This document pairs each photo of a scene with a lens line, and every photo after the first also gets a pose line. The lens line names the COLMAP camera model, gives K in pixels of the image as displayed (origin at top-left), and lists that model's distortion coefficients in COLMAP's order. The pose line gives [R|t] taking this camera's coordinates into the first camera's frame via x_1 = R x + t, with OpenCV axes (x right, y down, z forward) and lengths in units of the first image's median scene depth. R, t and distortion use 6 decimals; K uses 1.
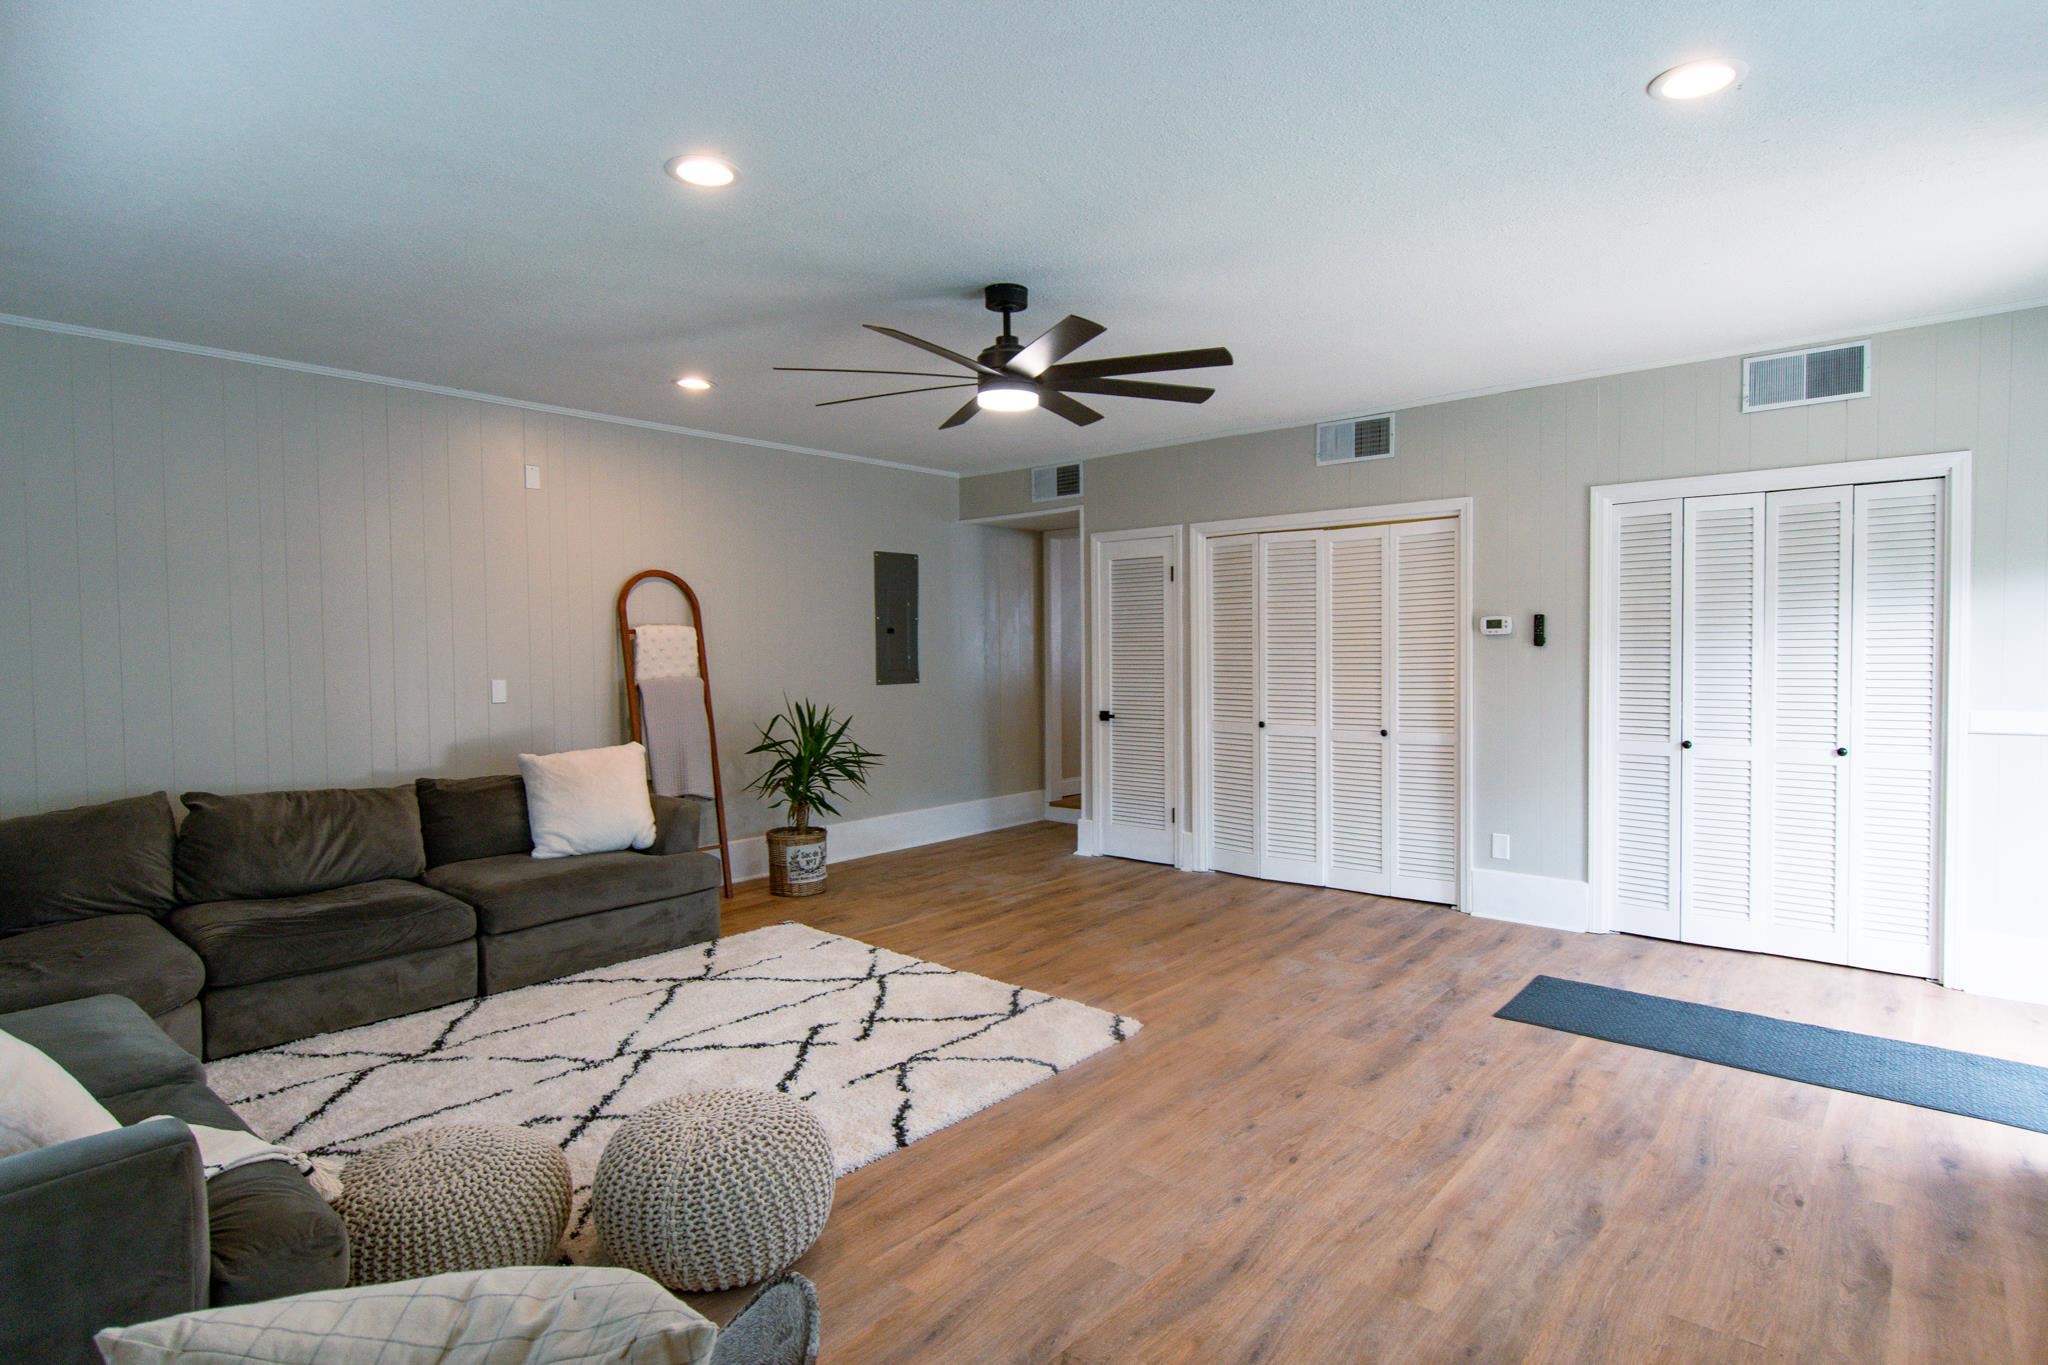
lens RADIAL K [[1068.1, 0, 1036.7], [0, 1068.1, 682.2], [0, 0, 1]] dist [0.000100, -0.000236]
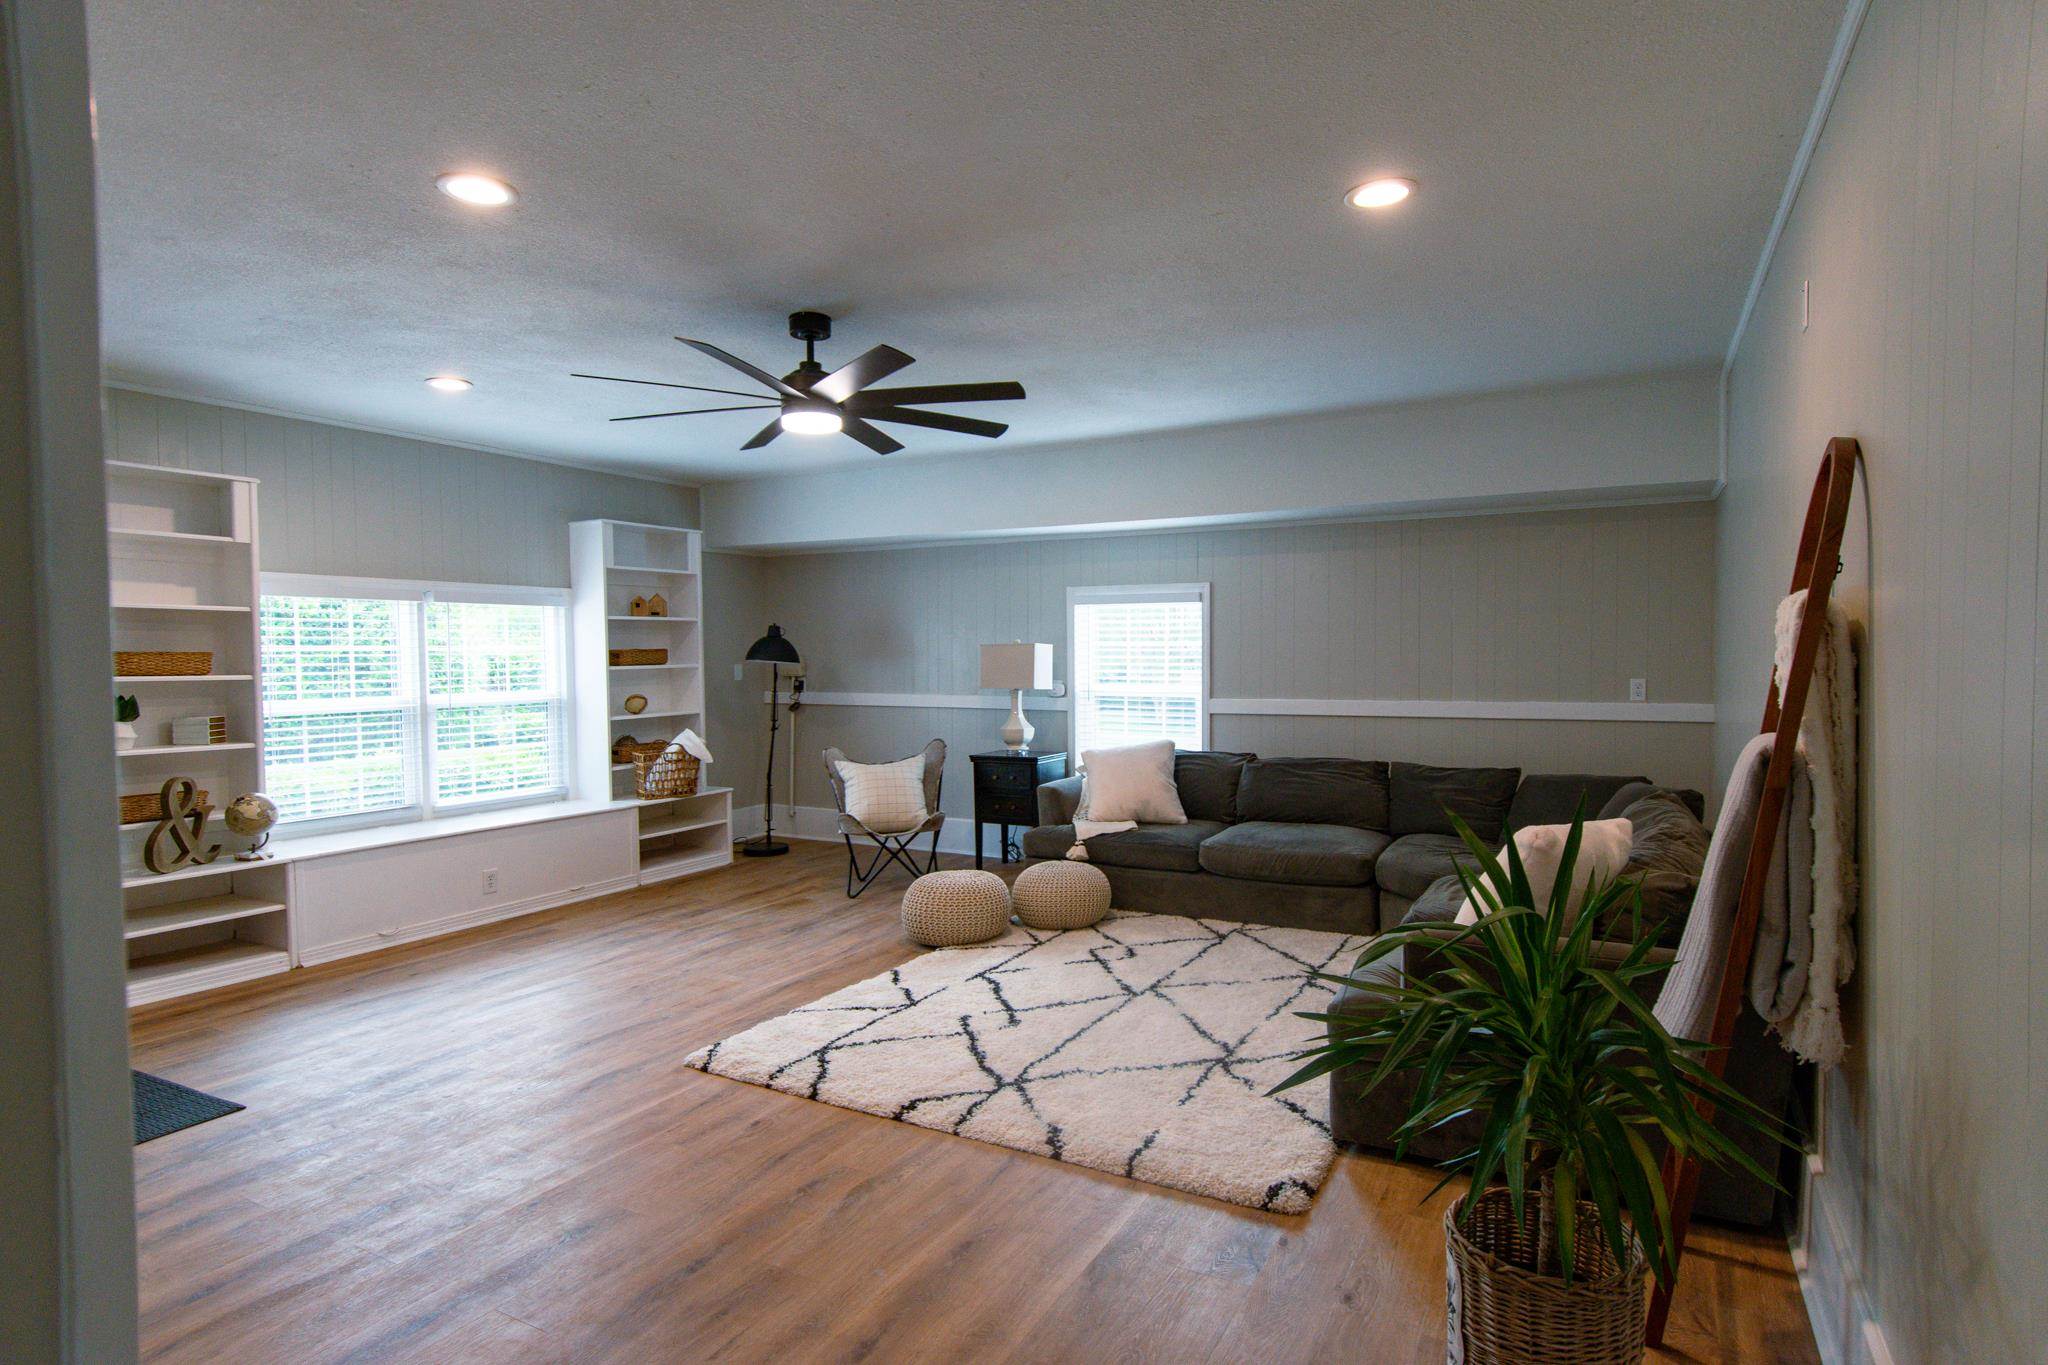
lens RADIAL K [[1068.1, 0, 1036.7], [0, 1068.1, 682.2], [0, 0, 1]] dist [0.000100, -0.000236]
pose [[-0.979171, 0.023502, -0.201671, -0.024946], [0.010972, 0.997952, 0.063023, -0.074396], [0.202739, 0.059497, -0.977424, 2.043756]]
